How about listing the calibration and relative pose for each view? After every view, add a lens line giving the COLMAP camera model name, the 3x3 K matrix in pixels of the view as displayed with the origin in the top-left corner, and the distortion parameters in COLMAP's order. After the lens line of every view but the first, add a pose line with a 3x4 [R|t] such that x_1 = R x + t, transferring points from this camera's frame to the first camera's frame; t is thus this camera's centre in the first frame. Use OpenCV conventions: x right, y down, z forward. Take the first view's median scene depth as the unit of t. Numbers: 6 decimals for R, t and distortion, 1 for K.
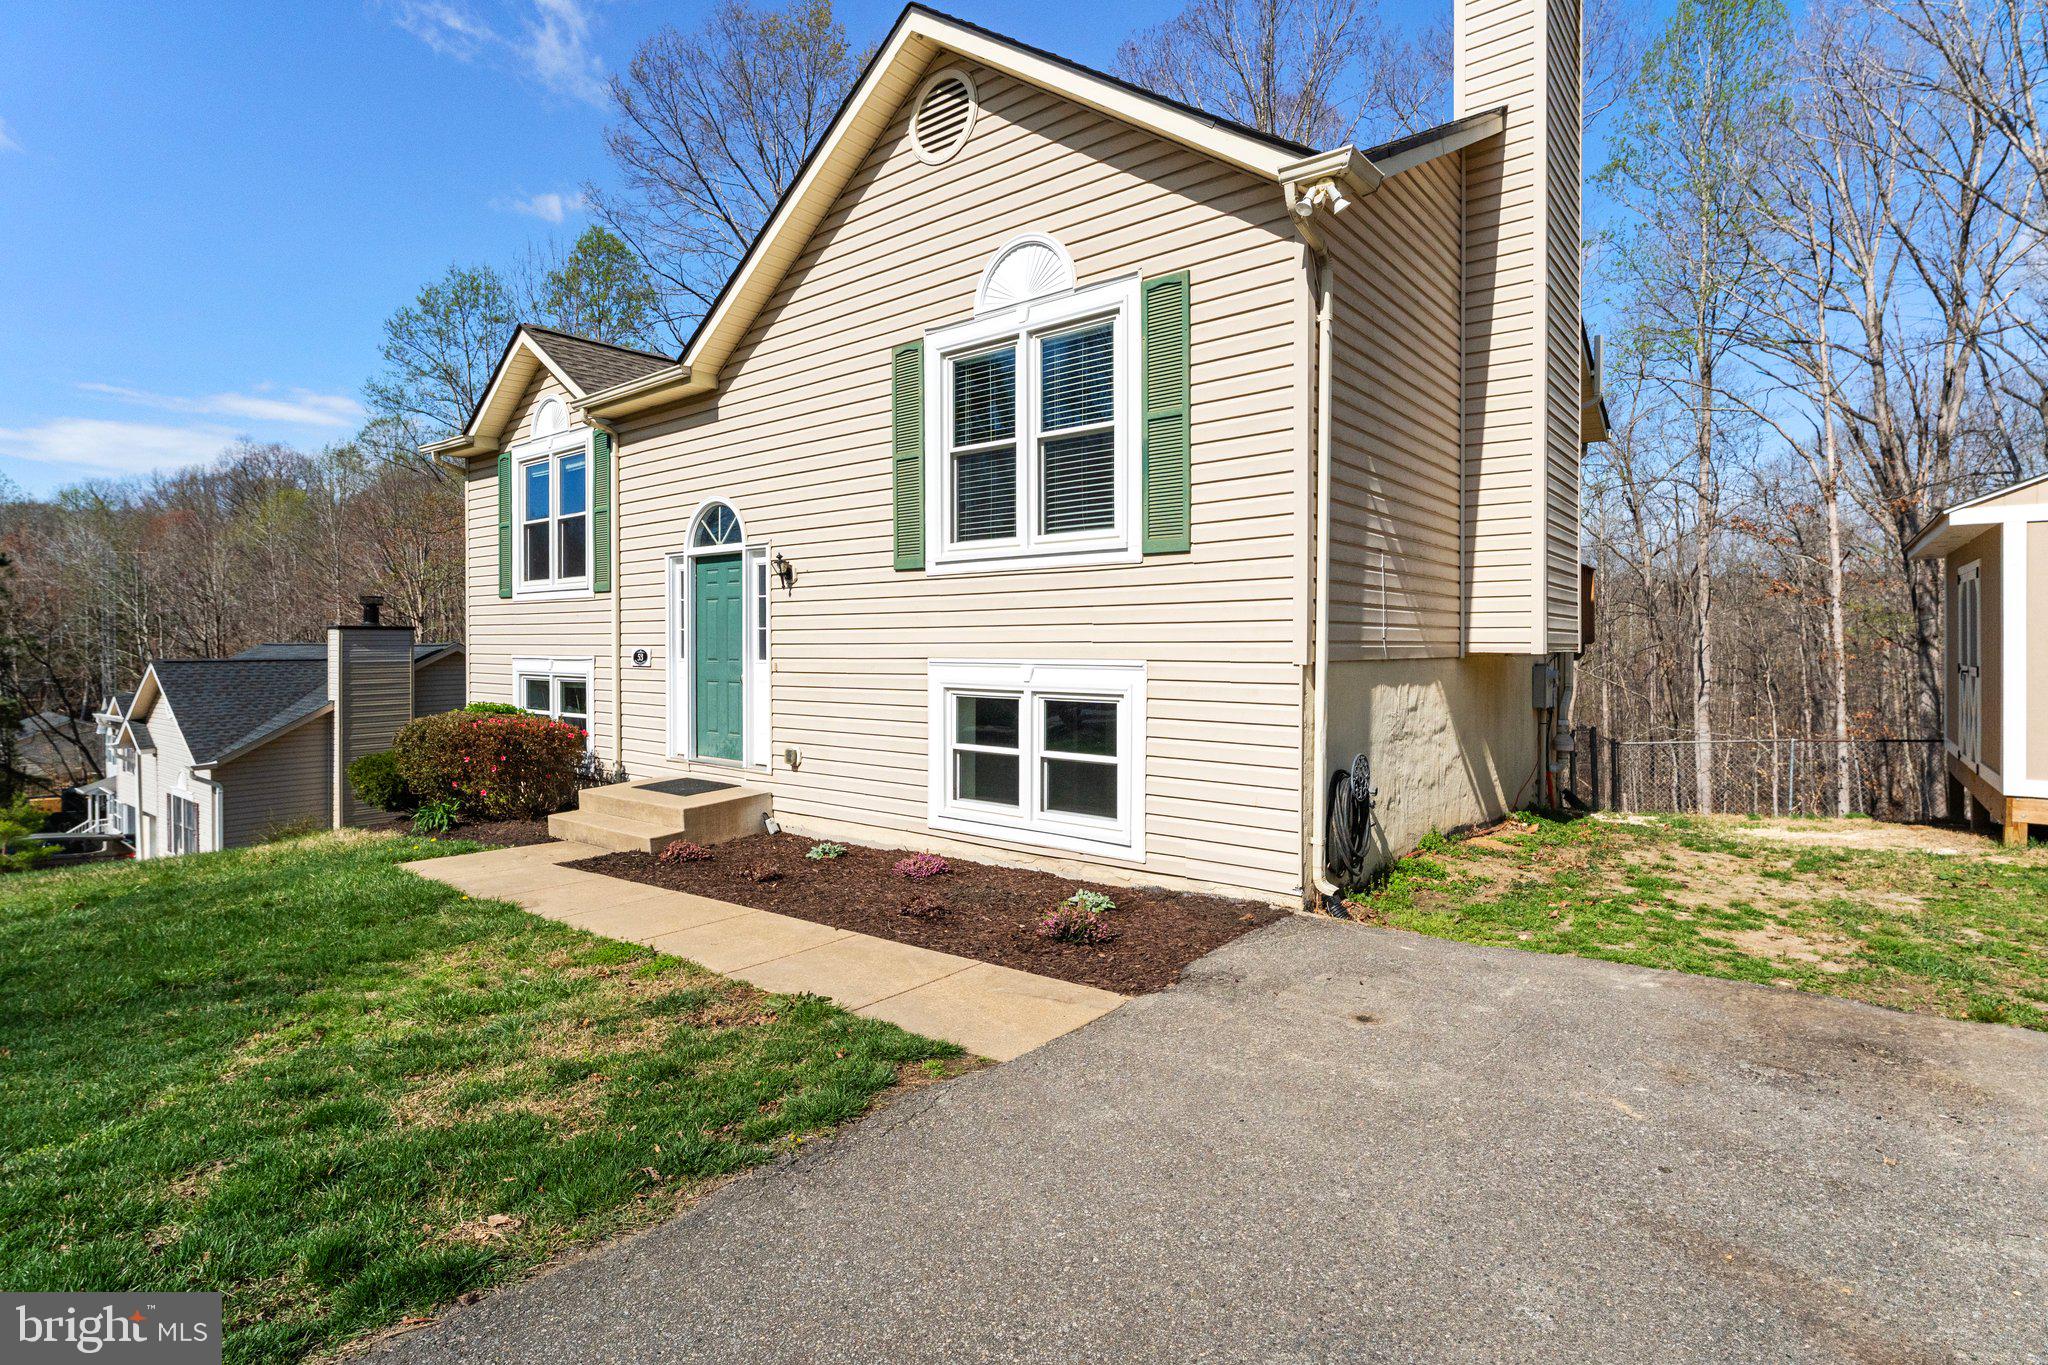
lens RADIAL K [[996.5, 0, 1022.4], [0, 996.5, 648.1], [0, 0, 1]] dist [-0.005587, 0.000725]
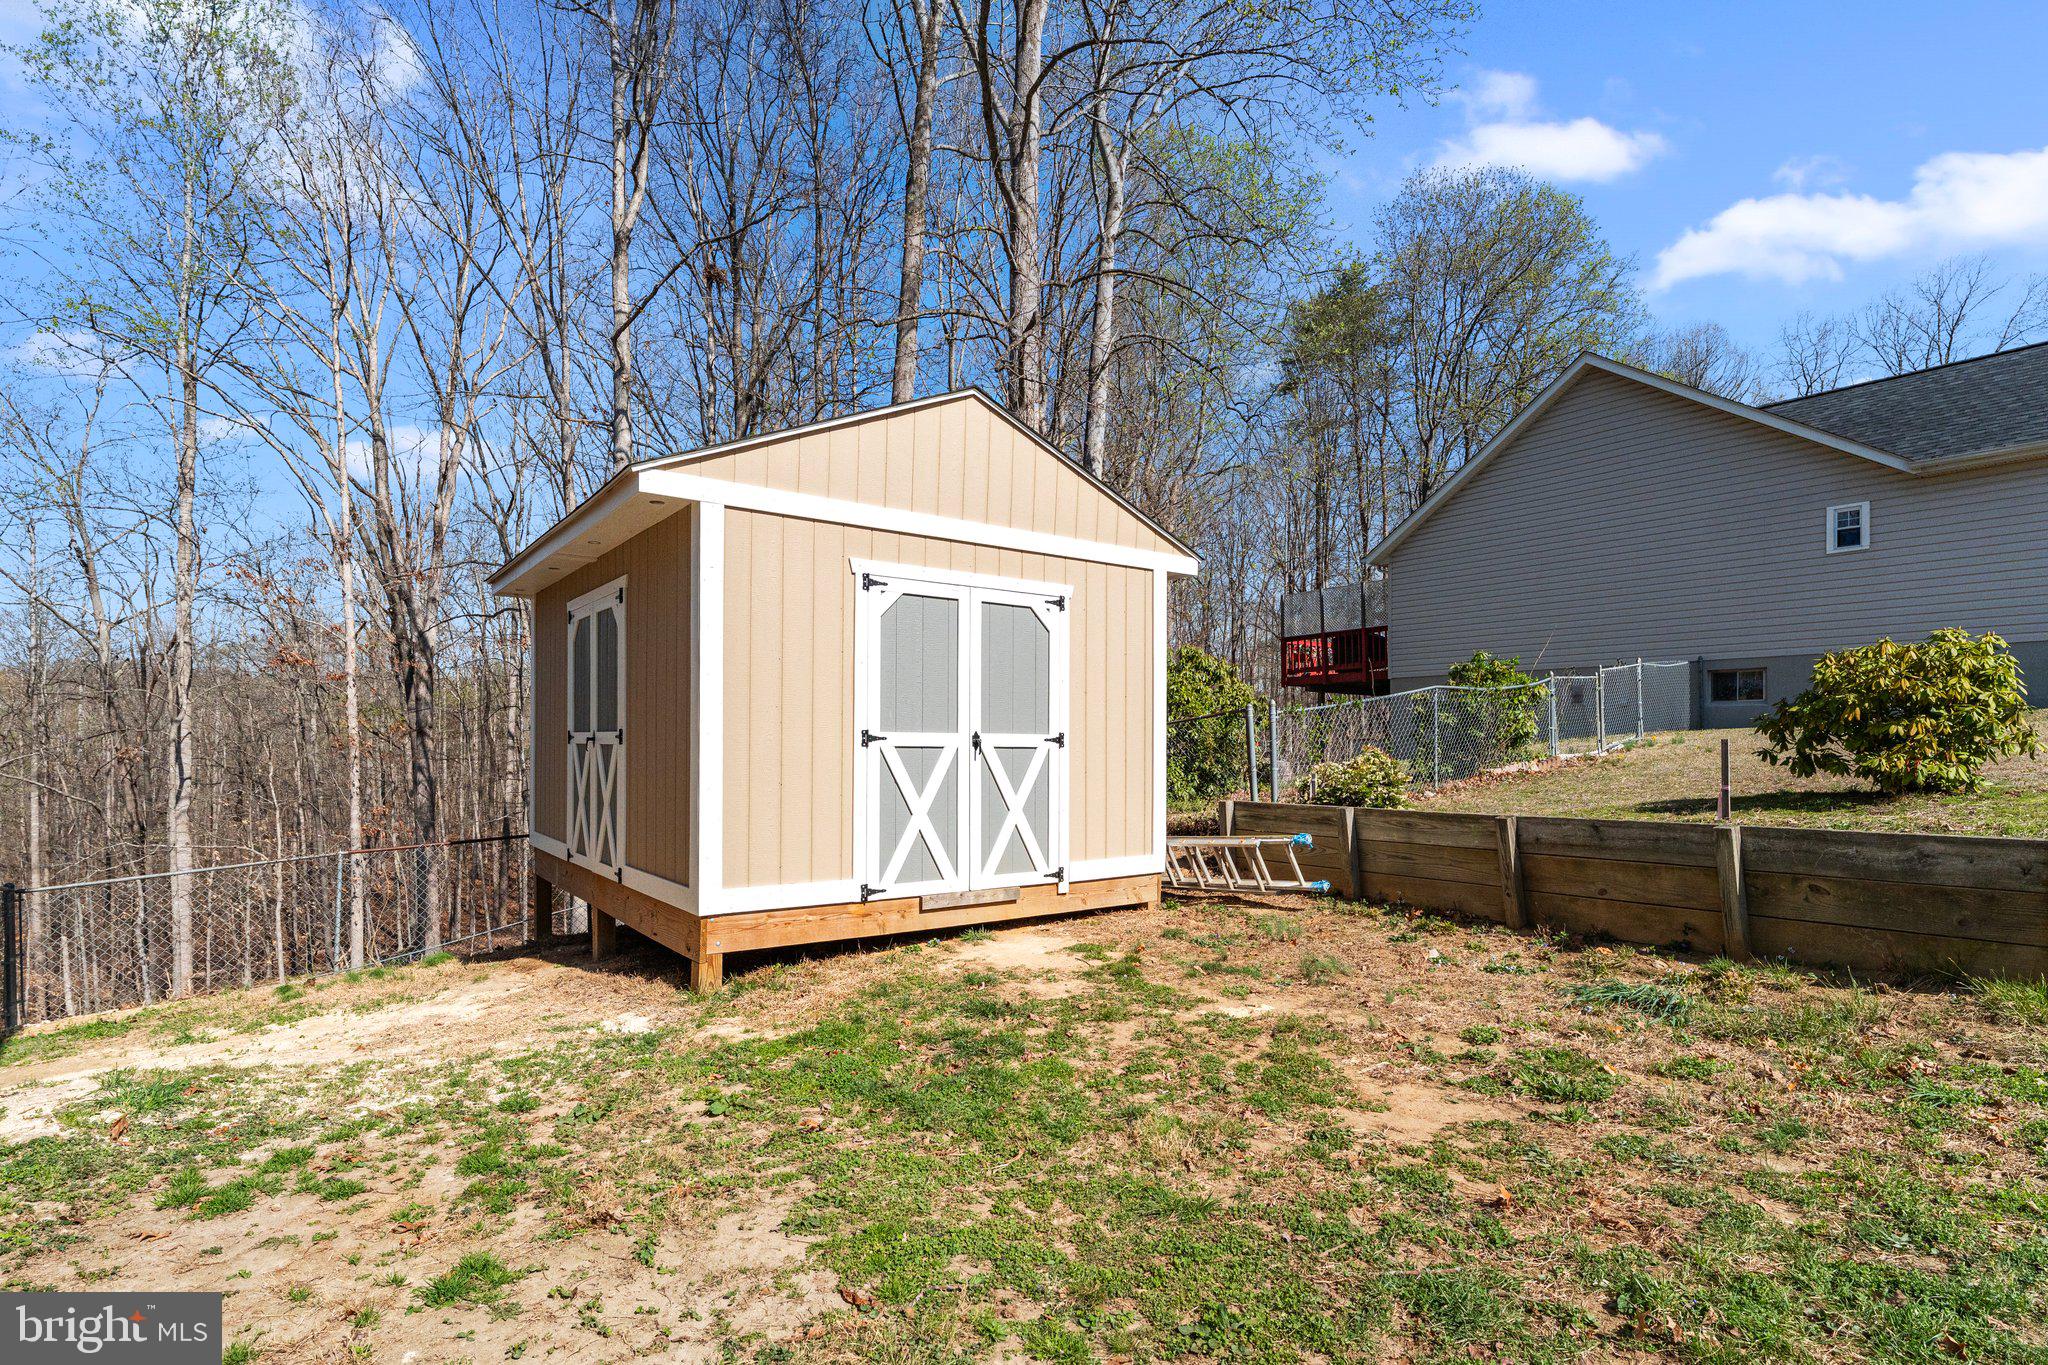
lens RADIAL K [[996.5, 0, 998.1], [0, 996.5, 734.3], [0, 0, 1]] dist [-0.005587, 0.000725]
pose [[0.274082, 0.013840, 0.961607, 0.390591], [0.001239, 0.999891, -0.014744, 0.036005], [-0.961706, 0.005232, 0.274034, 0.599430]]
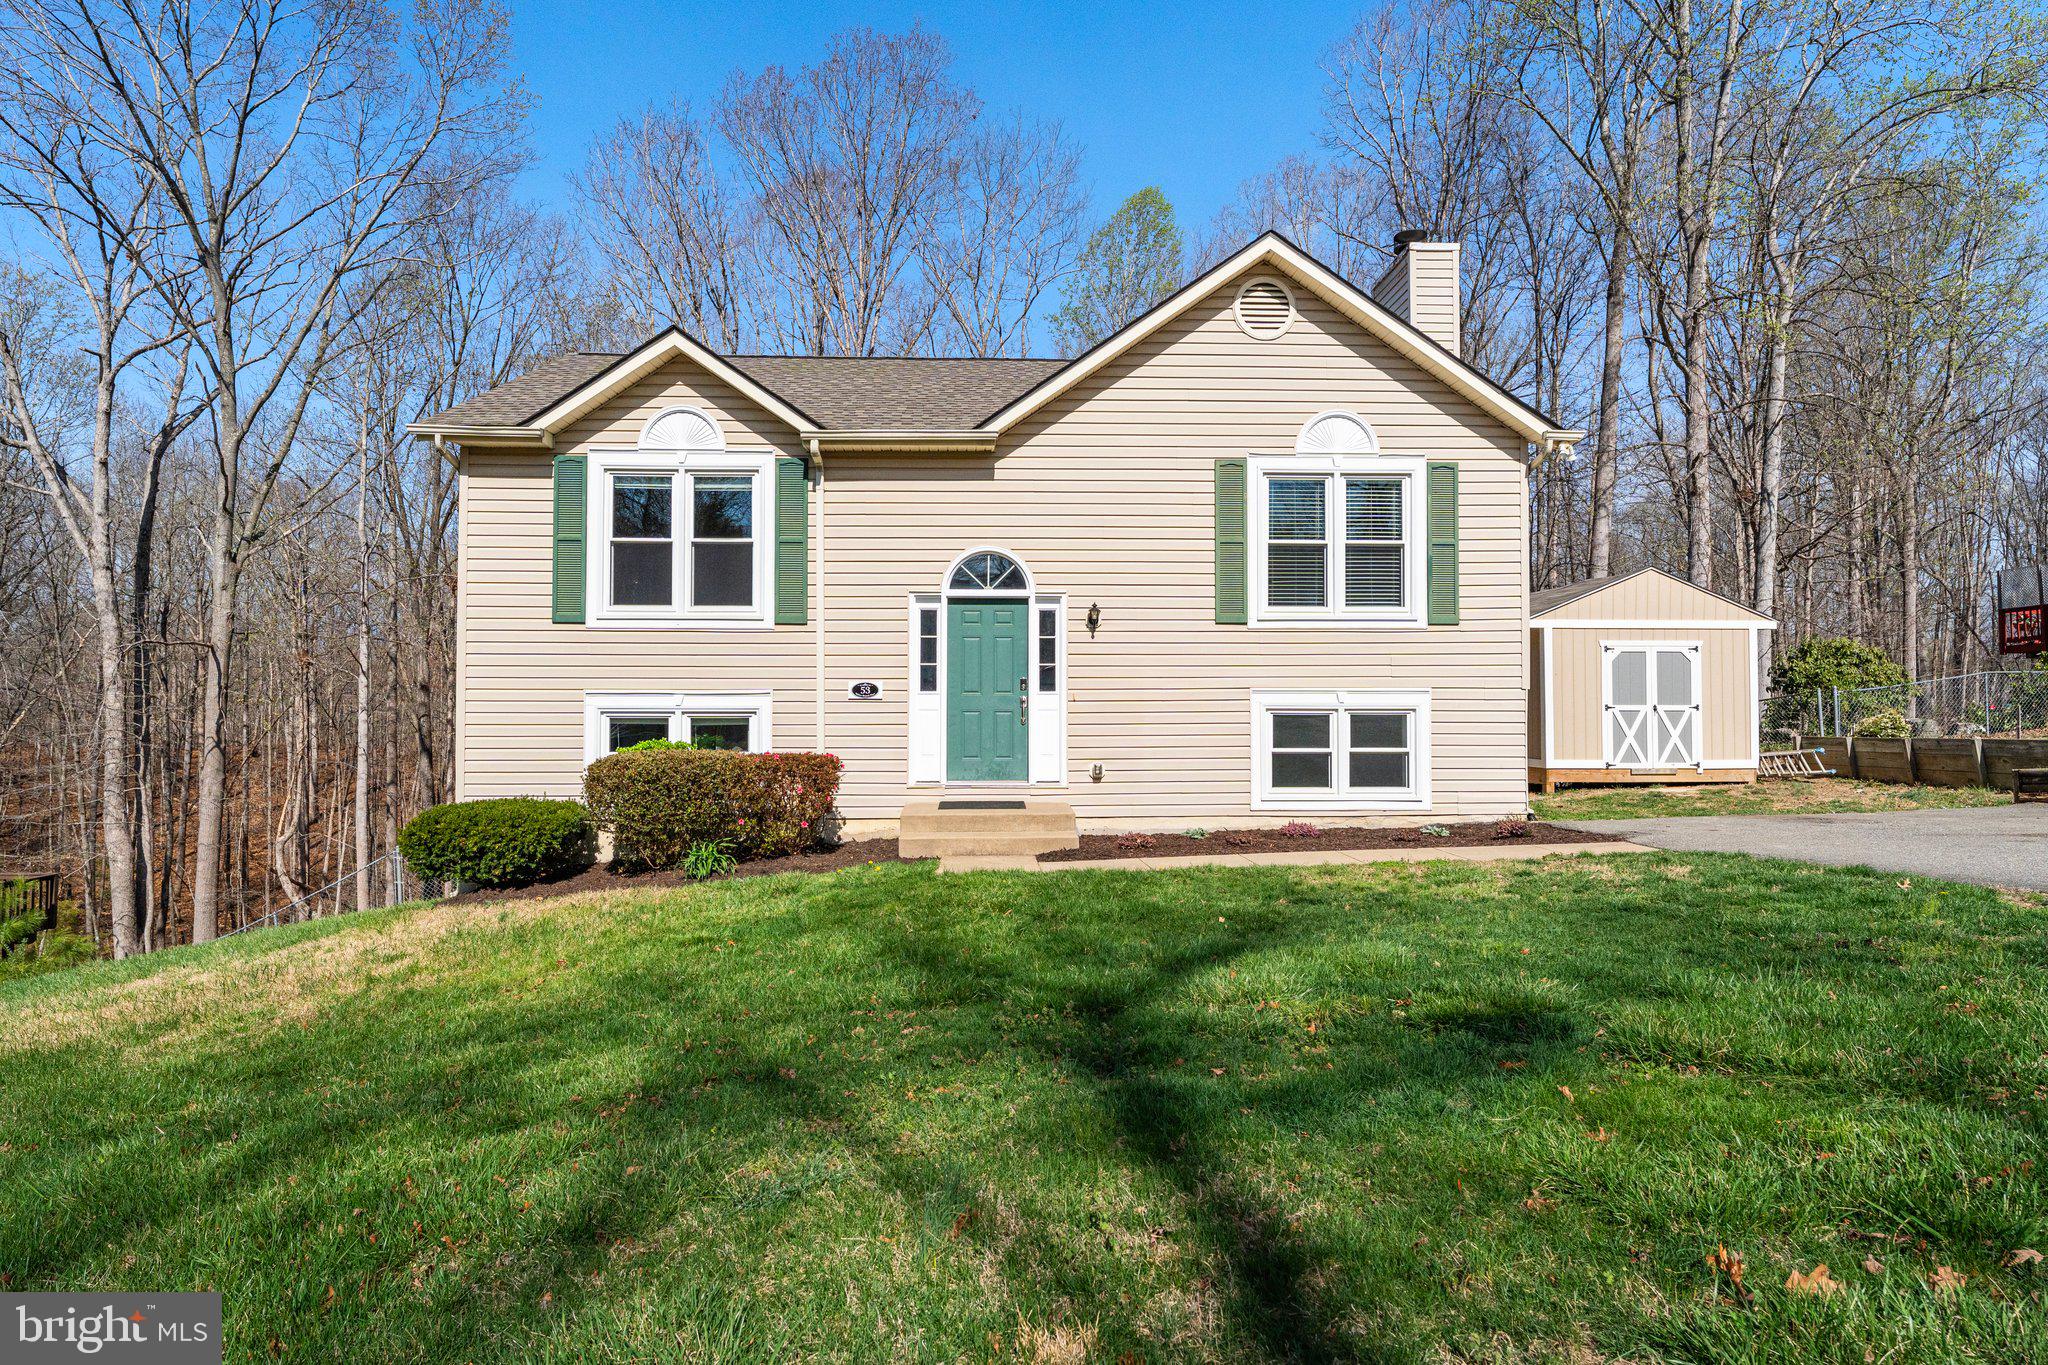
lens RADIAL K [[1116.0, 0, 1017.1], [0, 1116.0, 687.9], [0, 0, 1]] dist [-0.008215, -0.002084]
pose [[0.753795, 0.014687, 0.656945, -1.158910], [0.002988, 0.999663, -0.025778, 0.041750], [-0.657102, 0.021394, 0.753498, 0.036443]]
